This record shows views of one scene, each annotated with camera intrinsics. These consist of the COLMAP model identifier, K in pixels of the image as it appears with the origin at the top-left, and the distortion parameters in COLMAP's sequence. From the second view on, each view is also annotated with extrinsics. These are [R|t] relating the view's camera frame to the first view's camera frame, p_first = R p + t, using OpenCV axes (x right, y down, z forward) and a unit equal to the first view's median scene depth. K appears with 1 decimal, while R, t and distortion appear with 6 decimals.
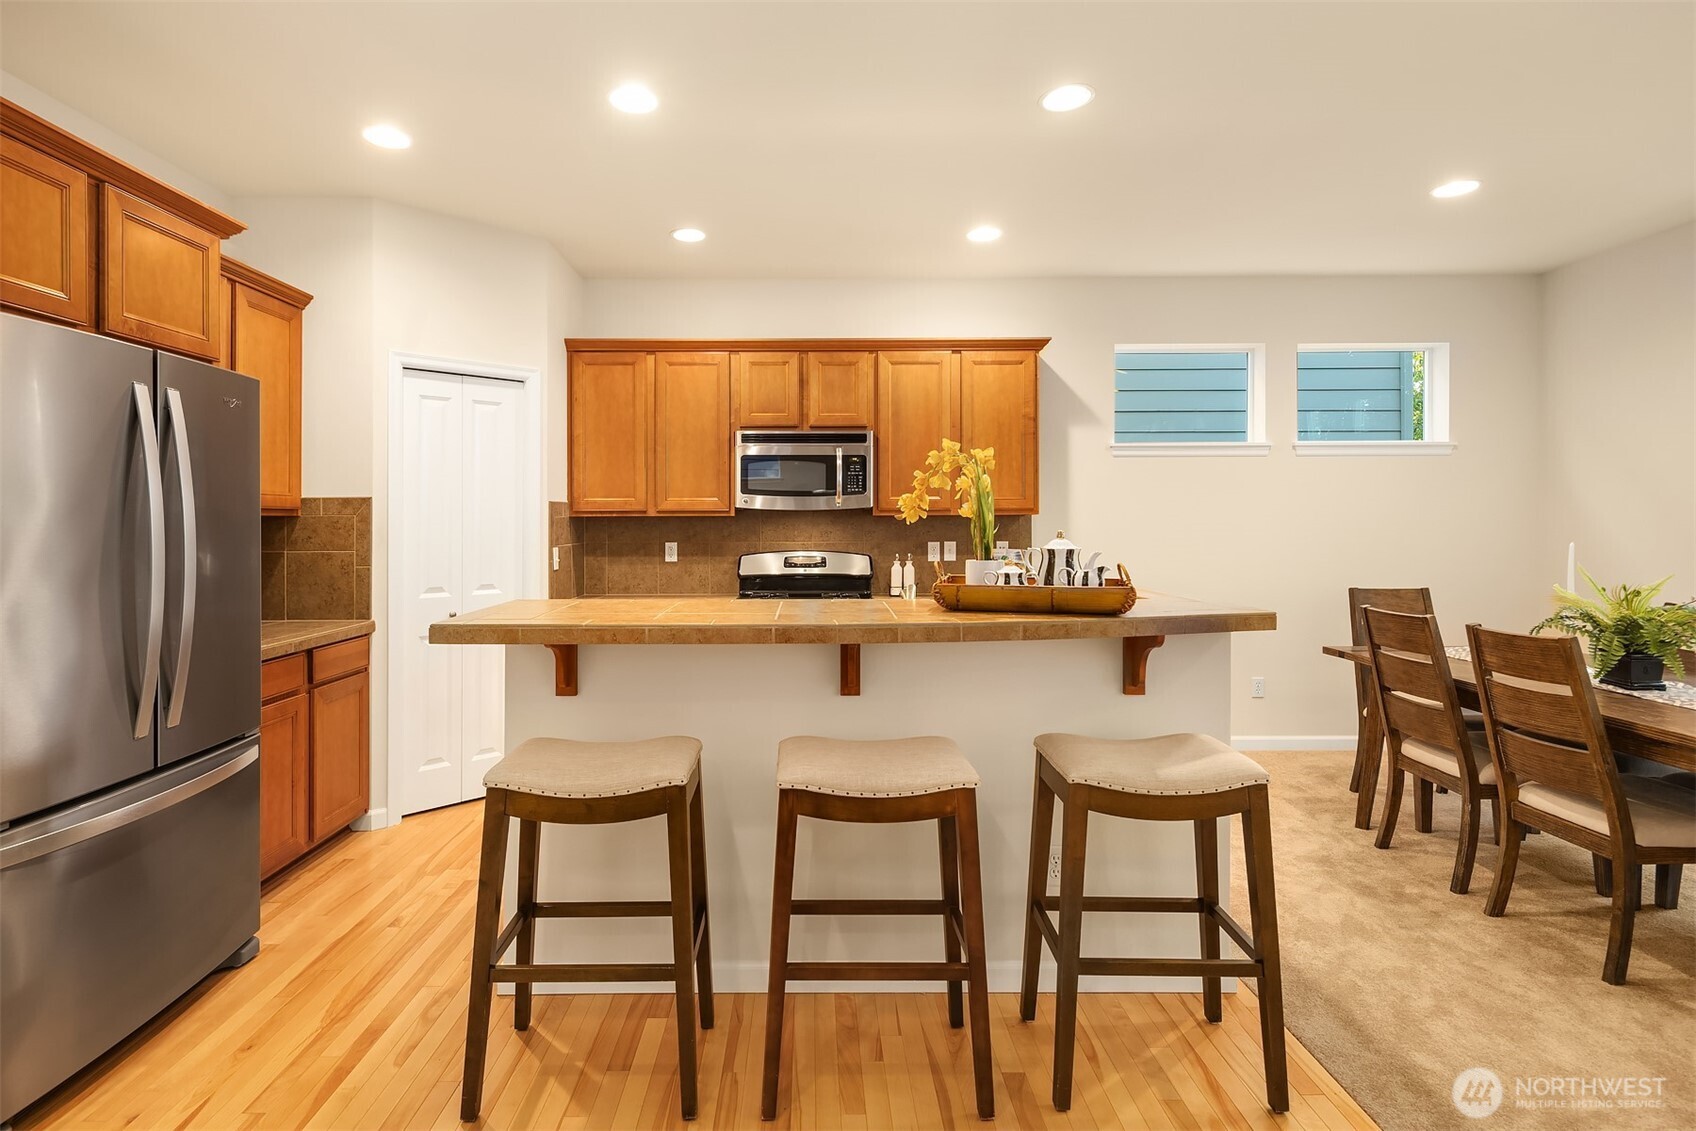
lens RADIAL K [[829.4, 0, 780.9], [0, 829.4, 522.5], [0, 0, 1]] dist [0.009576, -0.004178]
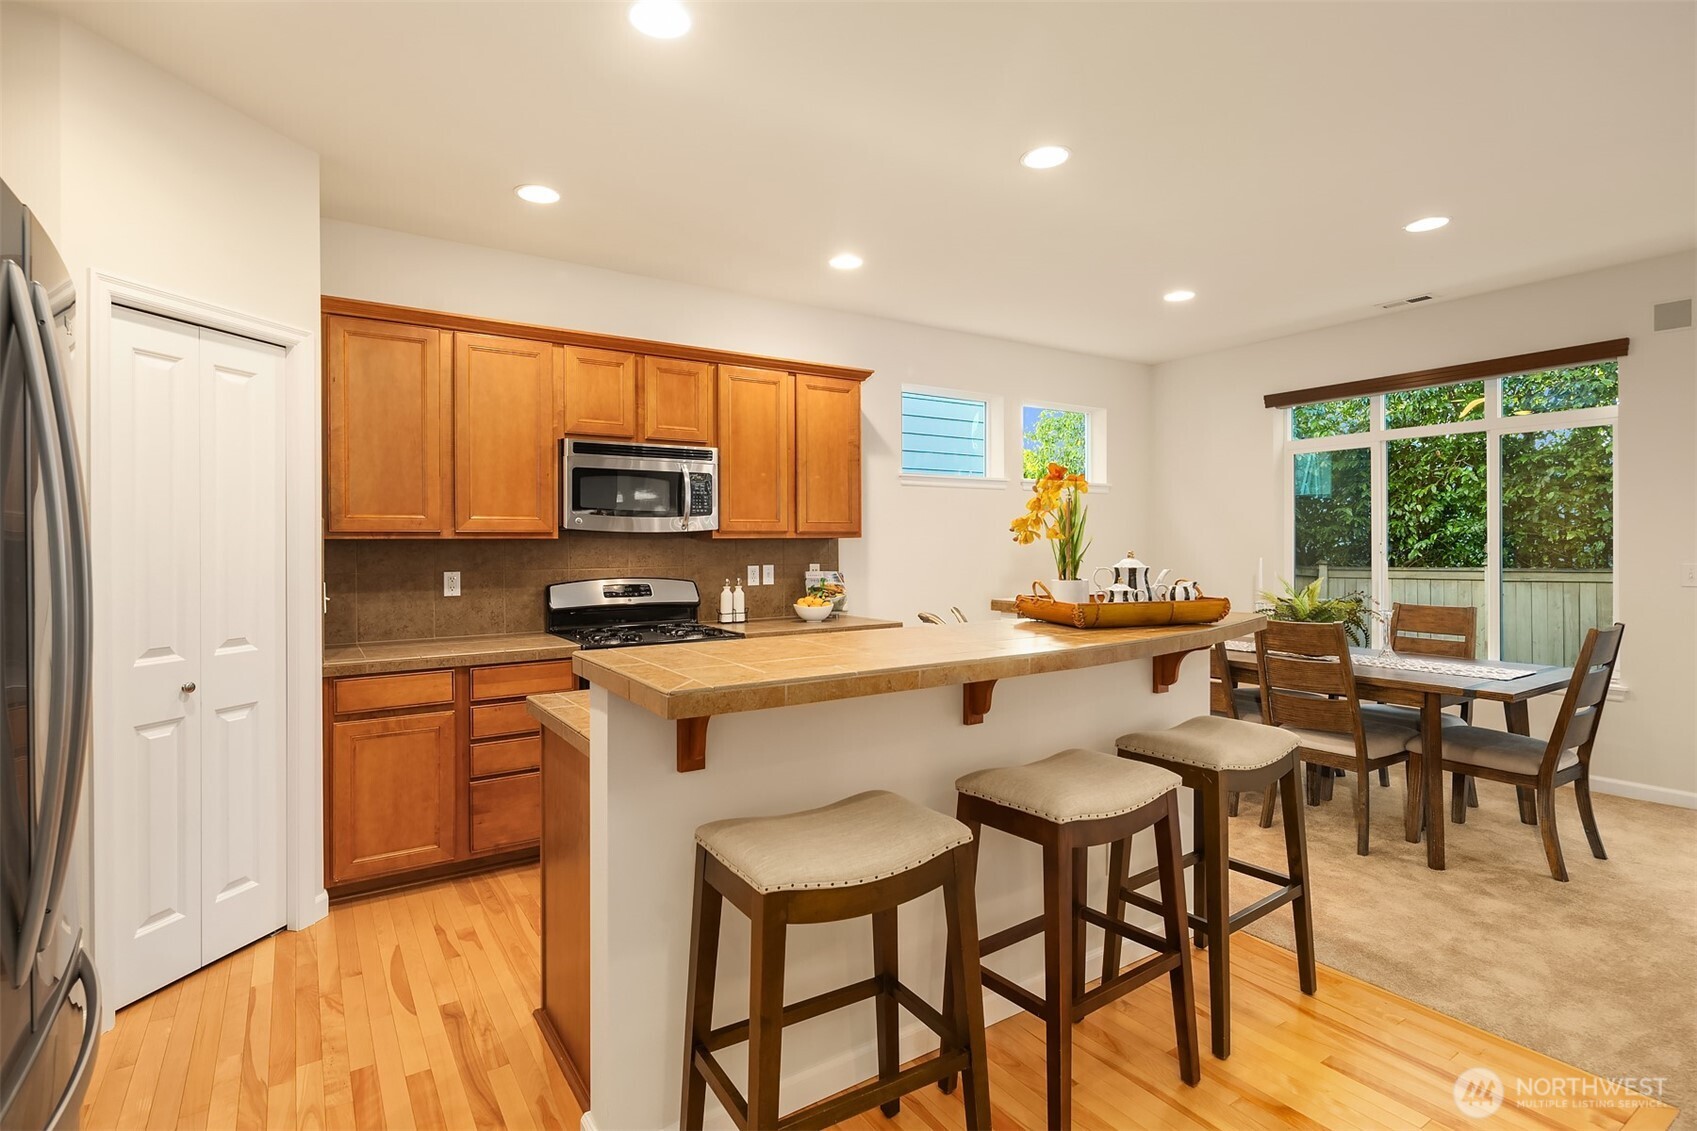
lens RADIAL K [[829.9, 0, 831.6], [0, 829.9, 544.5], [0, 0, 1]] dist [0.009576, -0.004178]
pose [[0.829673, -0.002233, 0.558245, -0.300452], [0.003490, 0.999993, -0.001186, 0.000005], [-0.558238, 0.002932, 0.829675, 0.146931]]
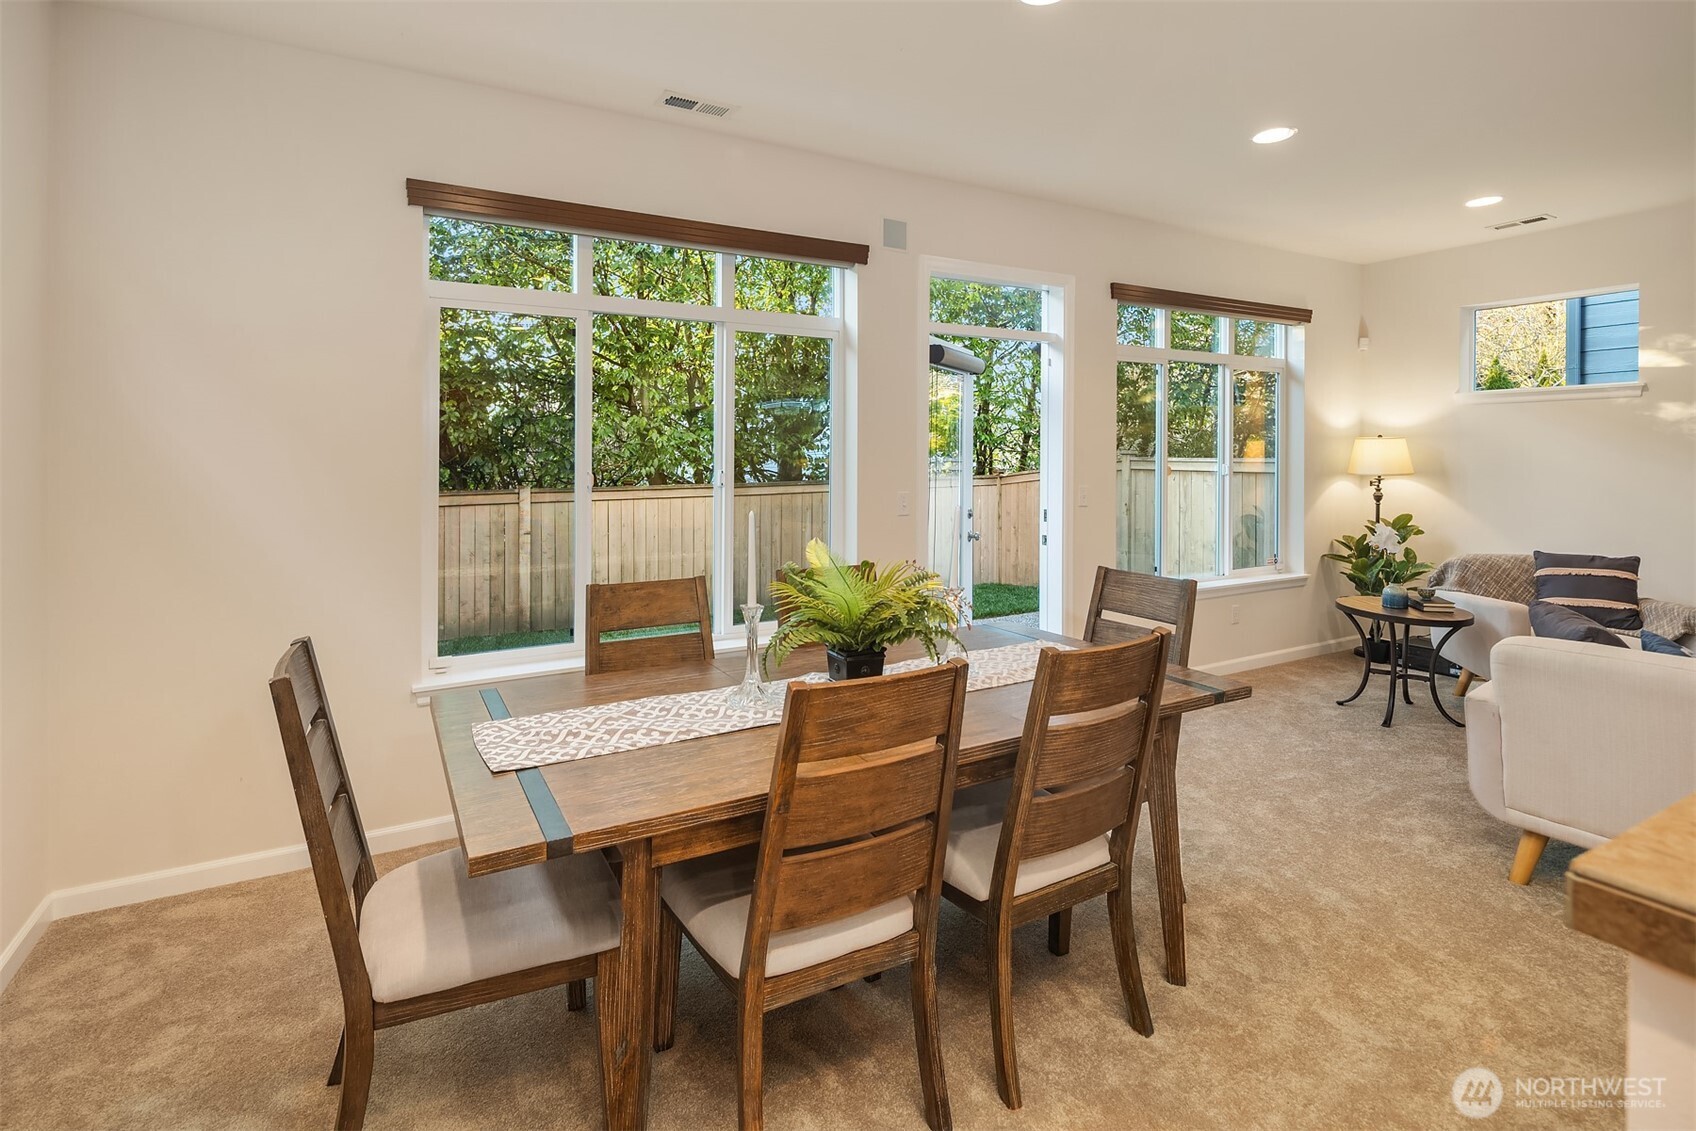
lens RADIAL K [[829.4, 0, 859.9], [0, 829.4, 458.4], [0, 0, 1]] dist [0.009576, -0.004178]
pose [[-0.524573, 0.000143, 0.851366, 0.254740], [0.004753, 0.999985, 0.002760, -0.013968], [-0.851352, 0.005494, -0.524565, 0.888456]]
